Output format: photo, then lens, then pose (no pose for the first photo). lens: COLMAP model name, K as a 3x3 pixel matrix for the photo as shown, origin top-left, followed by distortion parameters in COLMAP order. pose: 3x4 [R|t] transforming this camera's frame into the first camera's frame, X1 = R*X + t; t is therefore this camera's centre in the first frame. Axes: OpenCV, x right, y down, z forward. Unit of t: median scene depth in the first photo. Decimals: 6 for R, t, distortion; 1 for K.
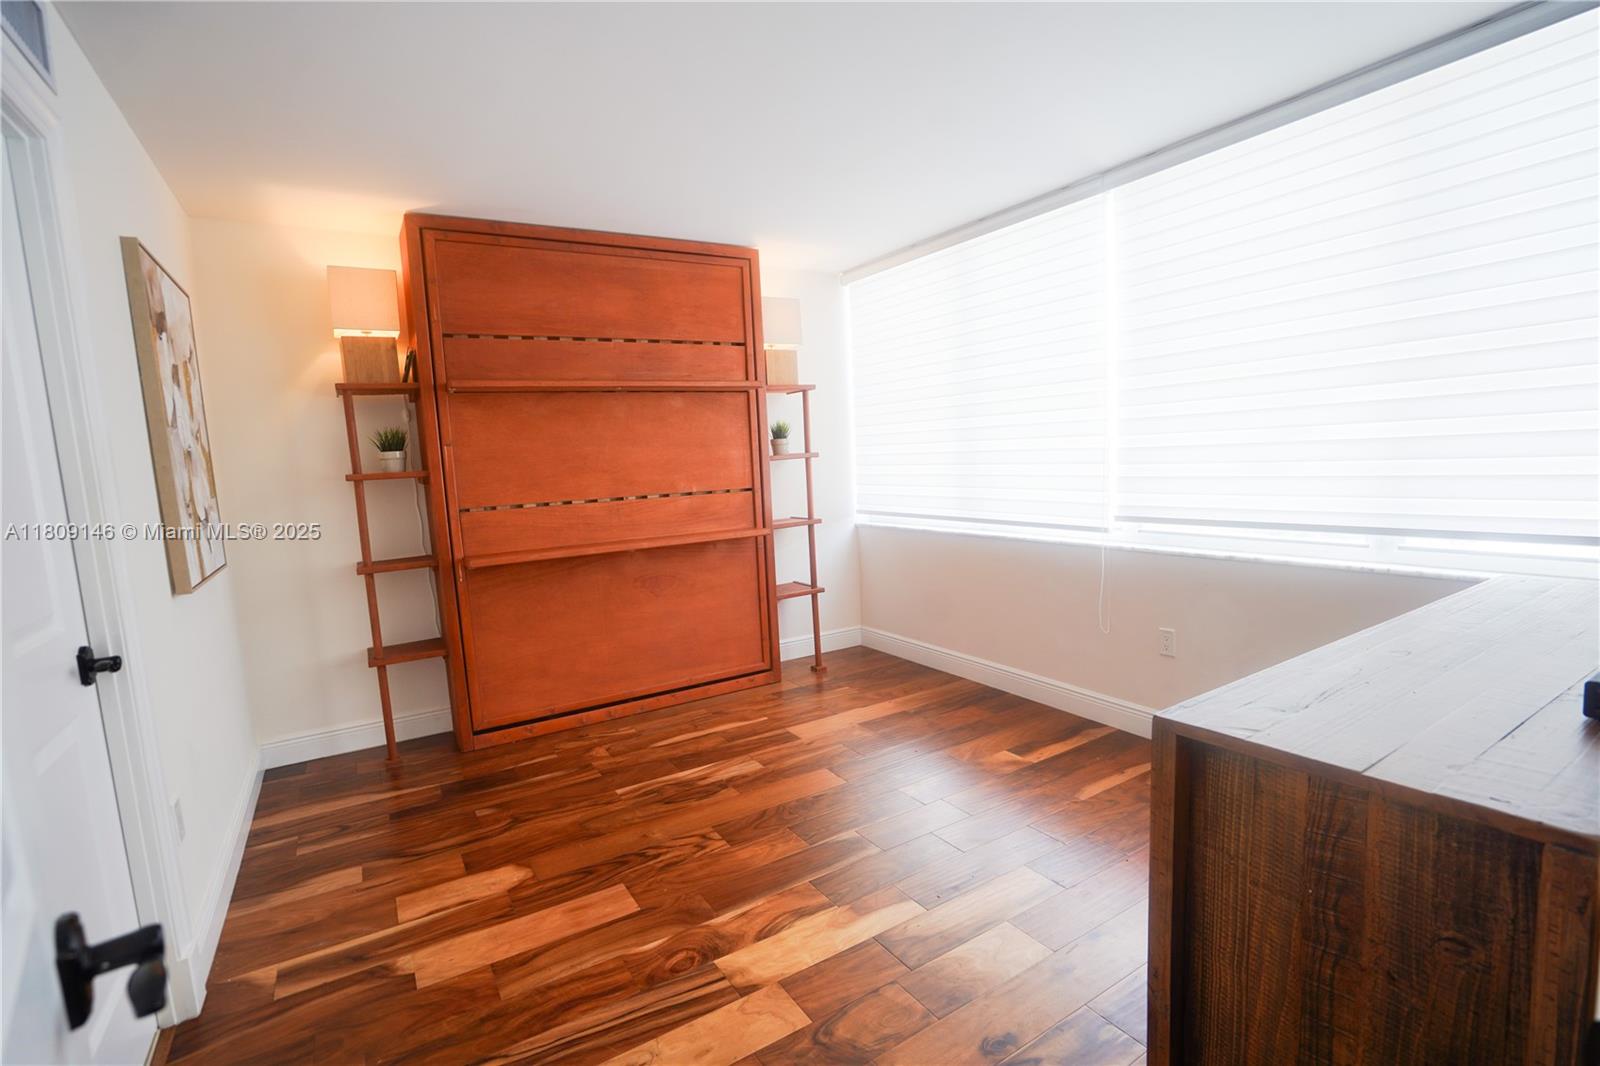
lens RADIAL K [[742.9, 0, 800.0], [0, 742.9, 533.0], [0, 0, 1]] dist [-0.065860, 0.030413]
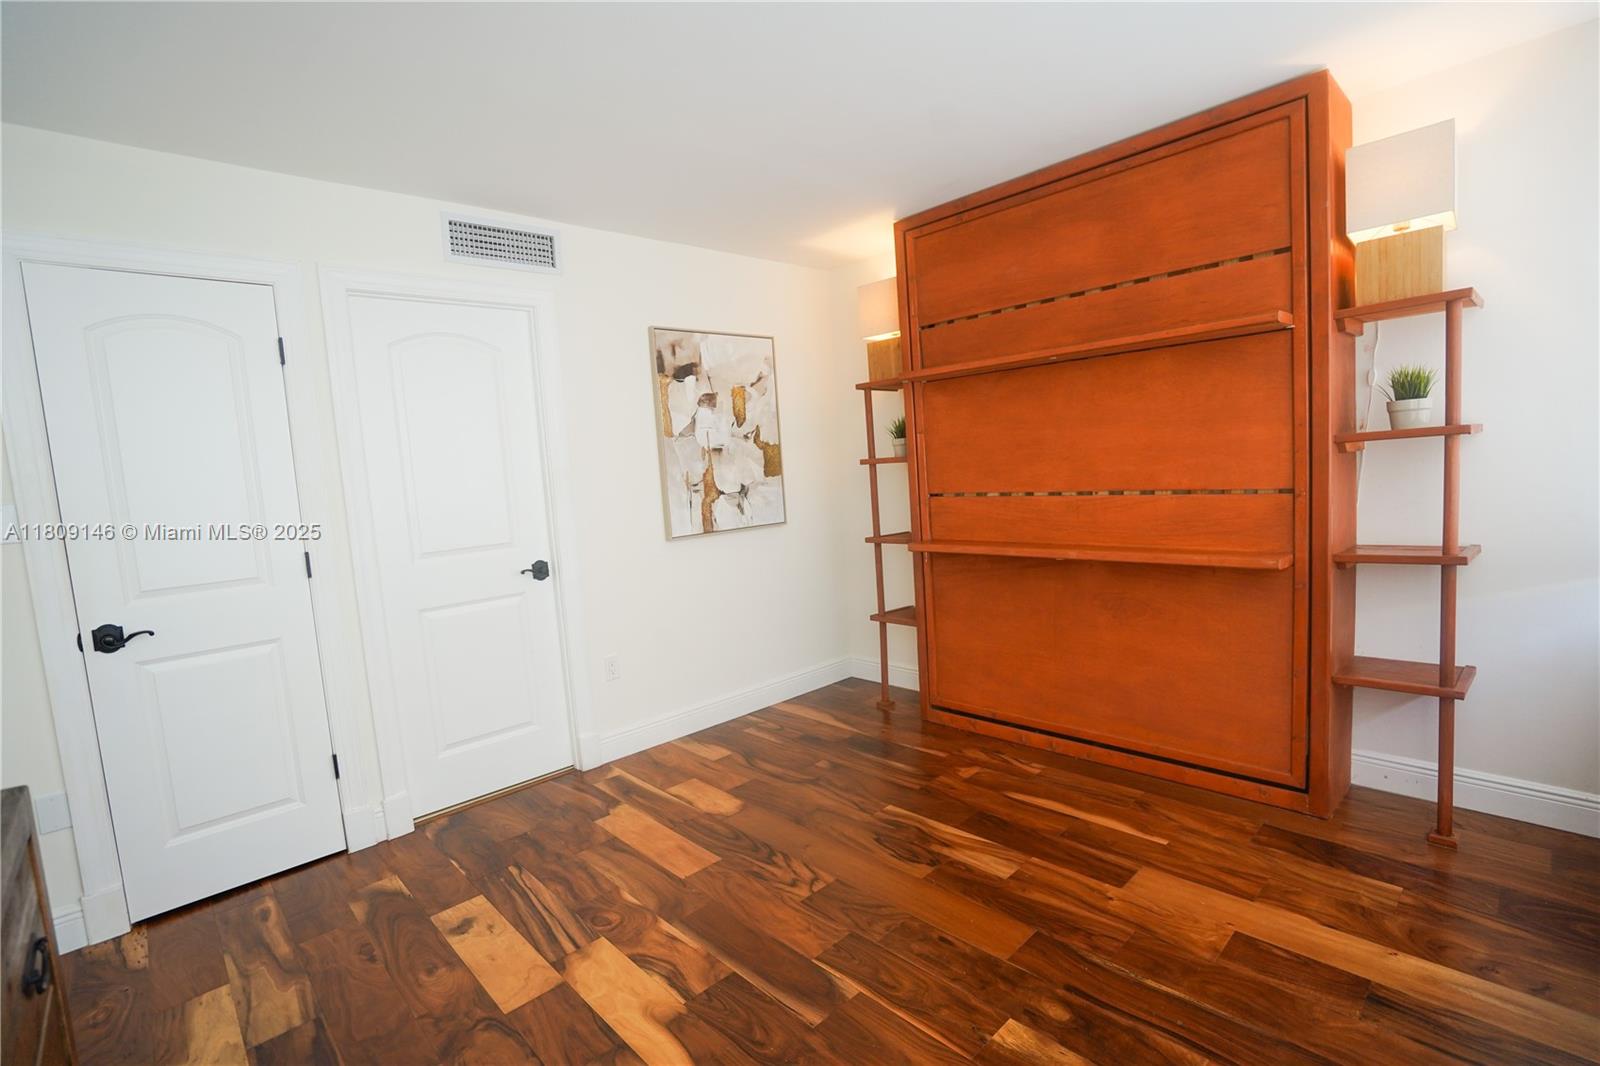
lens RADIAL K [[742.9, 0, 800.0], [0, 742.9, 533.0], [0, 0, 1]] dist [-0.065860, 0.030413]
pose [[0.202202, 0.124396, -0.971411, 0.553440], [-0.050134, 0.991914, 0.116586, -0.094154], [0.978060, 0.025126, 0.206804, 0.623202]]
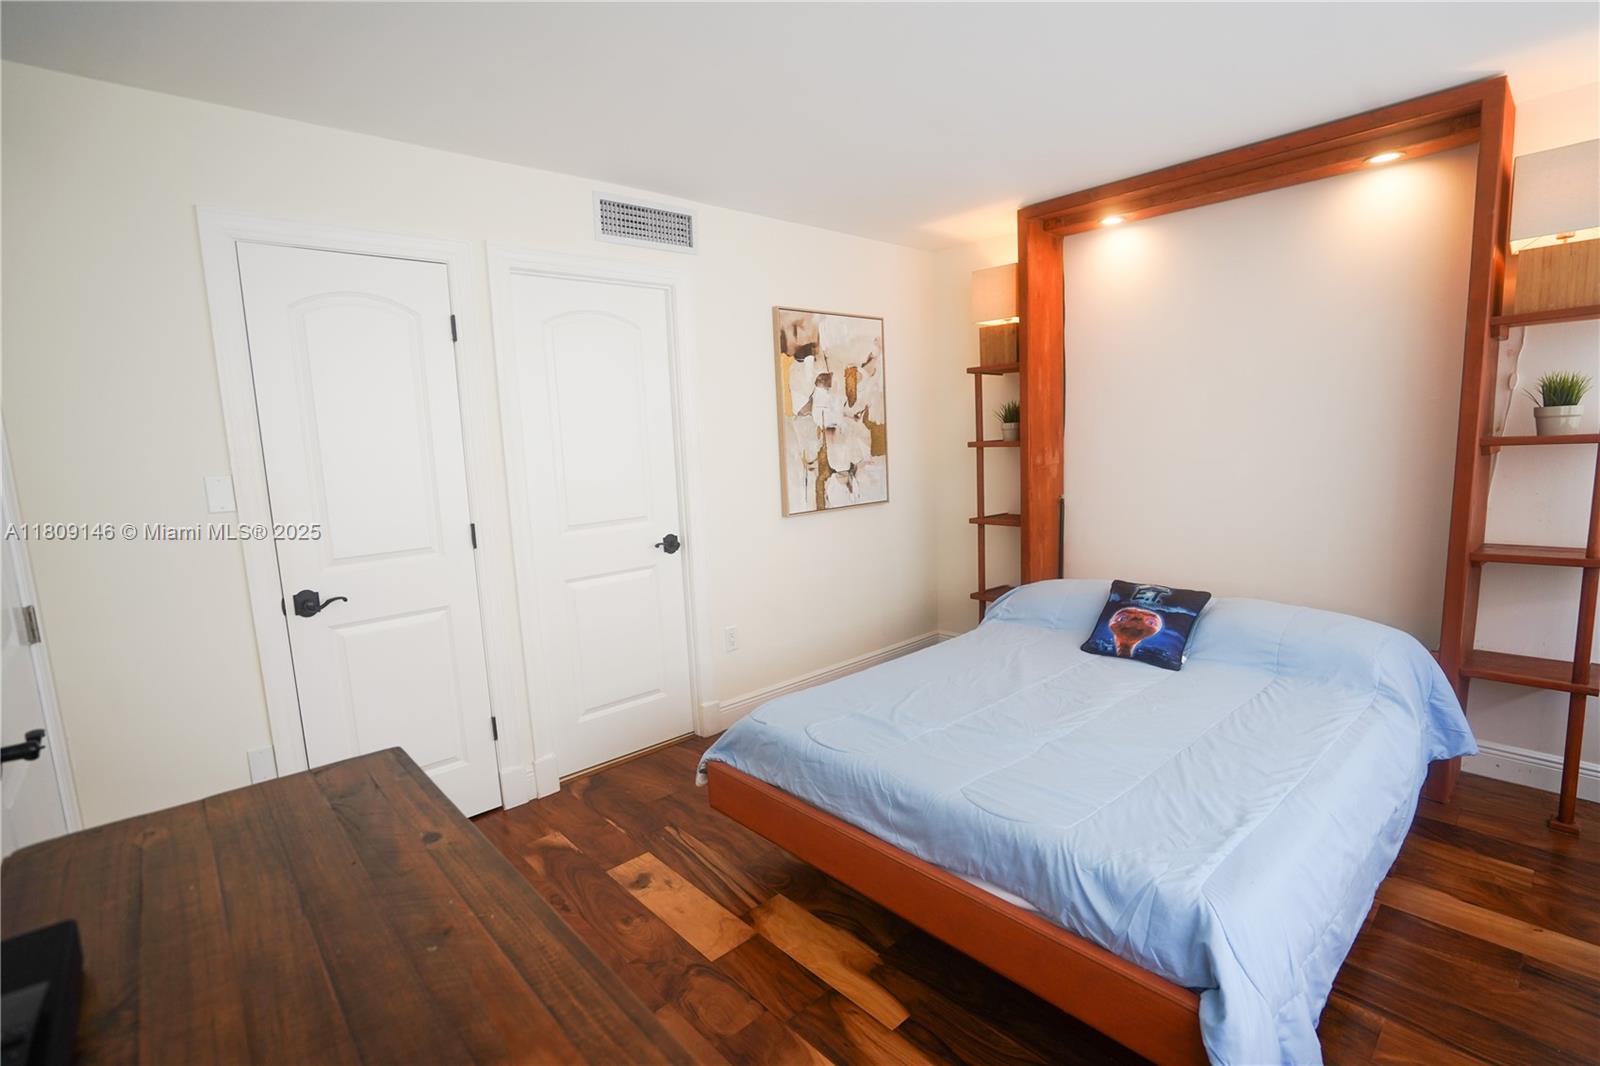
lens RADIAL K [[744.6, 0, 800.0], [0, 744.6, 533.0], [0, 0, 1]] dist [-0.060025, 0.022378]
pose [[0.182140, 0.171106, -0.968271, 0.555091], [-0.073577, 0.984354, 0.160108, -0.104573], [0.980516, 0.042080, 0.191879, 0.463612]]
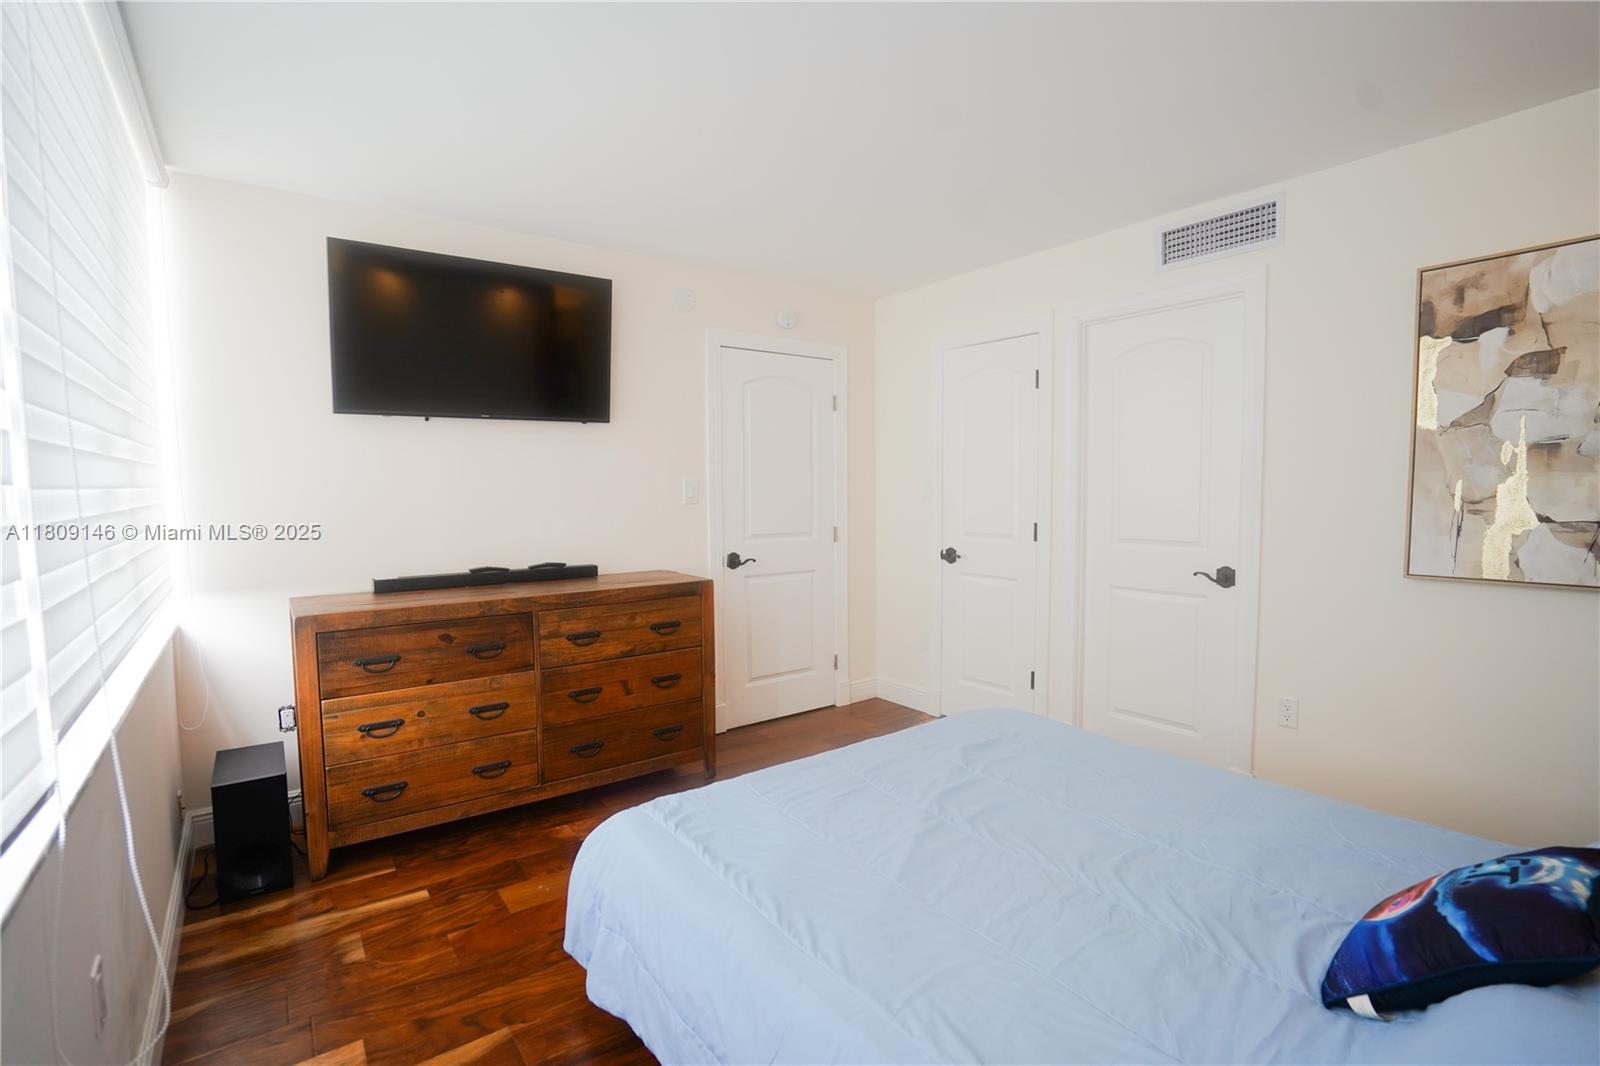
lens RADIAL K [[742.9, 0, 800.0], [0, 742.9, 533.0], [0, 0, 1]] dist [-0.065860, 0.030413]
pose [[-0.994799, 0.061353, -0.081301, 0.125781], [0.046596, 0.983930, 0.172365, -0.148728], [0.090570, 0.167680, -0.981672, 1.331239]]
